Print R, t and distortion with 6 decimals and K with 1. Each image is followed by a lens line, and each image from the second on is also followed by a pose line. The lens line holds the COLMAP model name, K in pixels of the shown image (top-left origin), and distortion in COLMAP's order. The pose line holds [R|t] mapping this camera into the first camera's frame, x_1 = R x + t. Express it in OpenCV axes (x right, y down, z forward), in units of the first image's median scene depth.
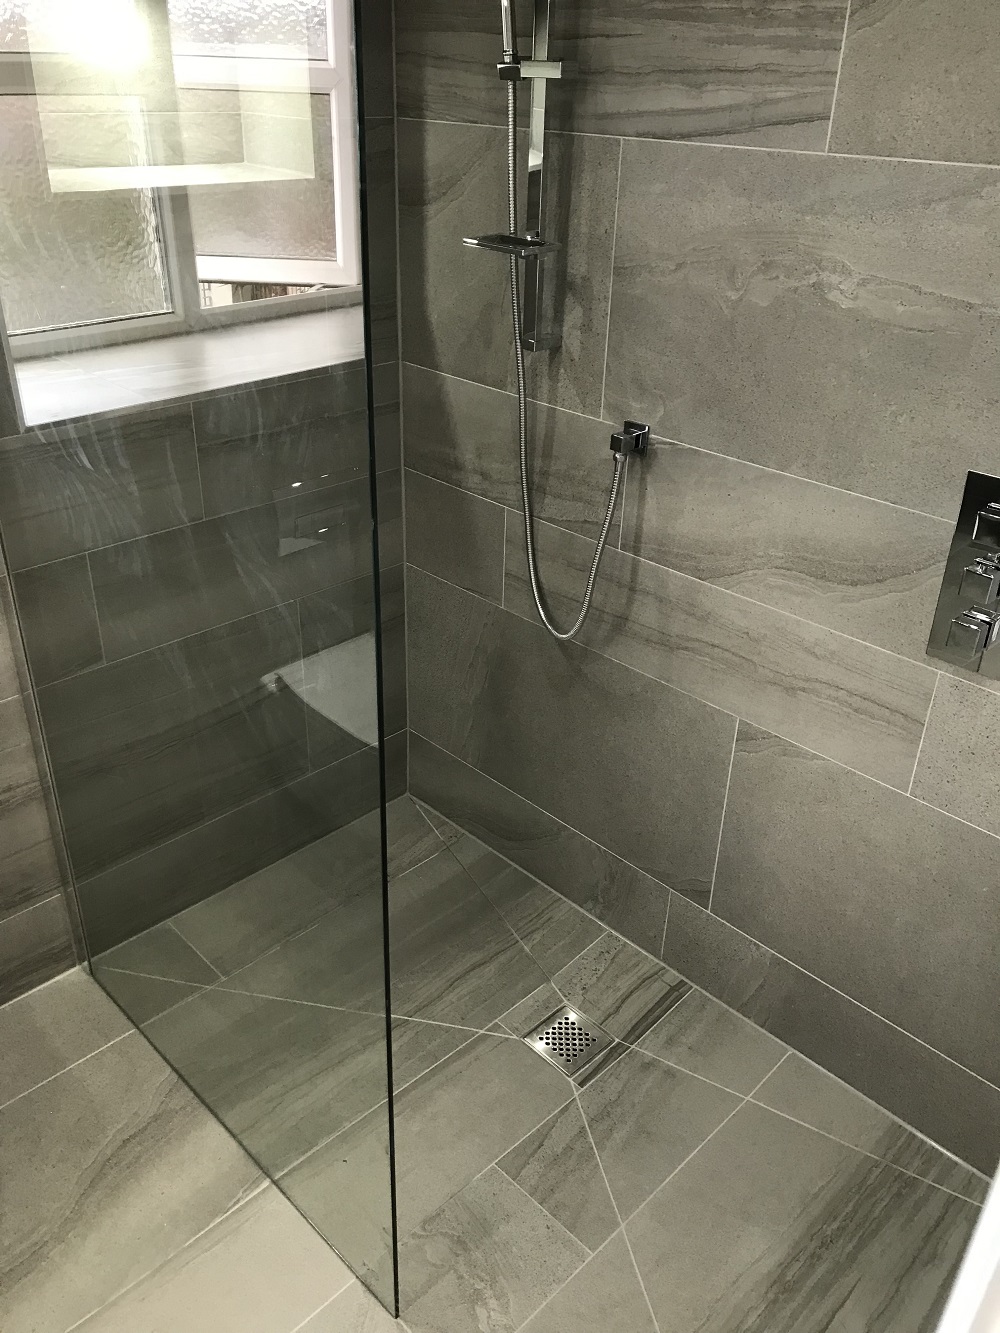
lens RADIAL K [[1086.4, 0, 500.0], [0, 1086.4, 666.5], [0, 0, 1]] dist [0.022630, -0.015311]
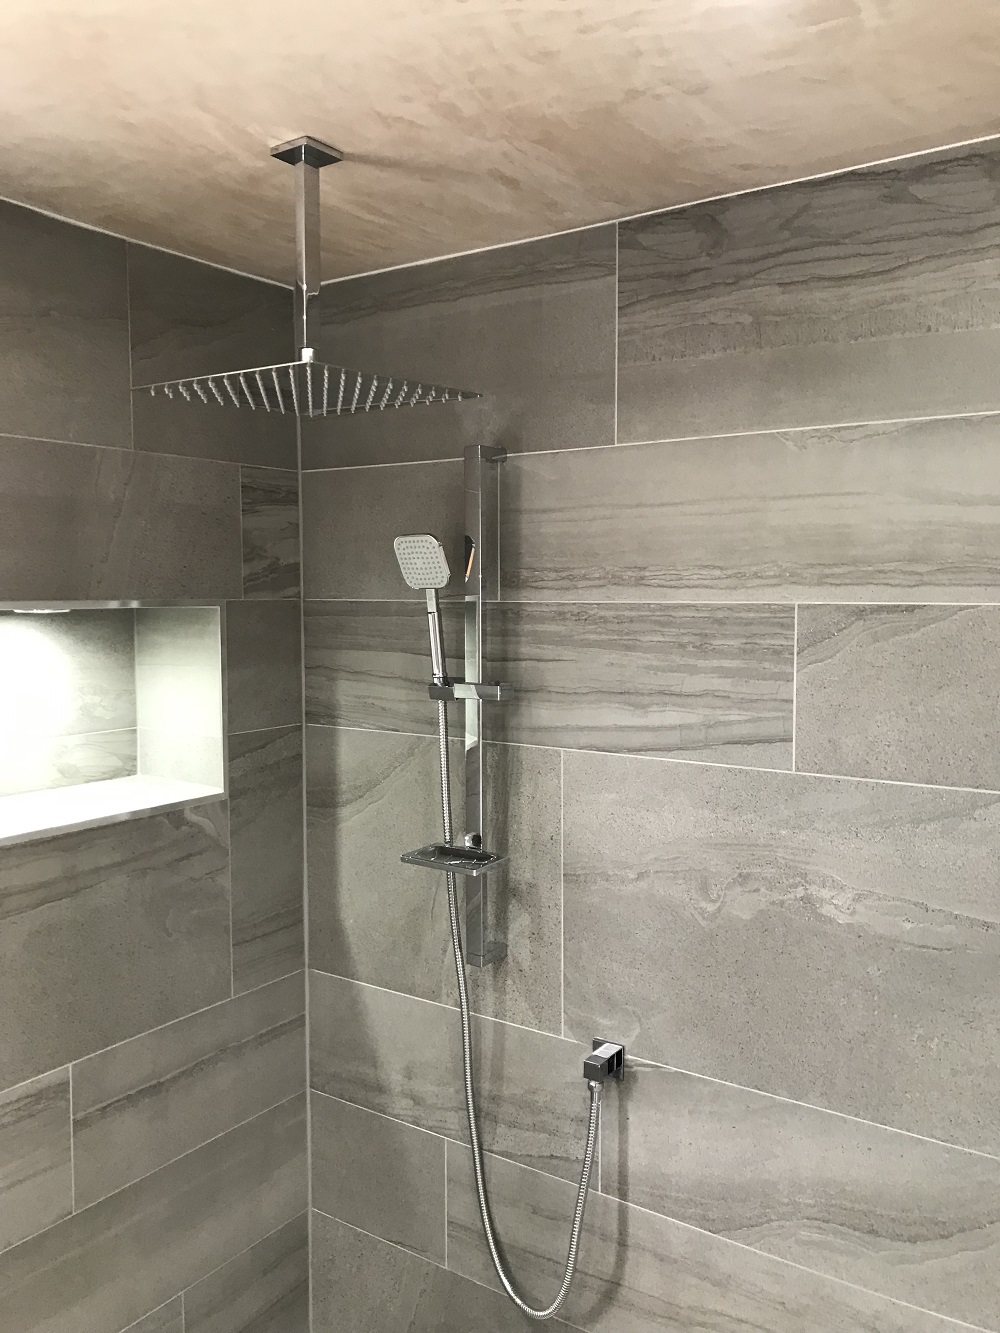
lens RADIAL K [[1086.4, 0, 500.0], [0, 1086.4, 666.5], [0, 0, 1]] dist [0.022630, -0.015311]
pose [[0.982901, -0.039066, 0.179944, -0.107131], [0.111427, 0.904191, -0.412338, -0.146517], [-0.146595, 0.425338, 0.893083, 0.100682]]
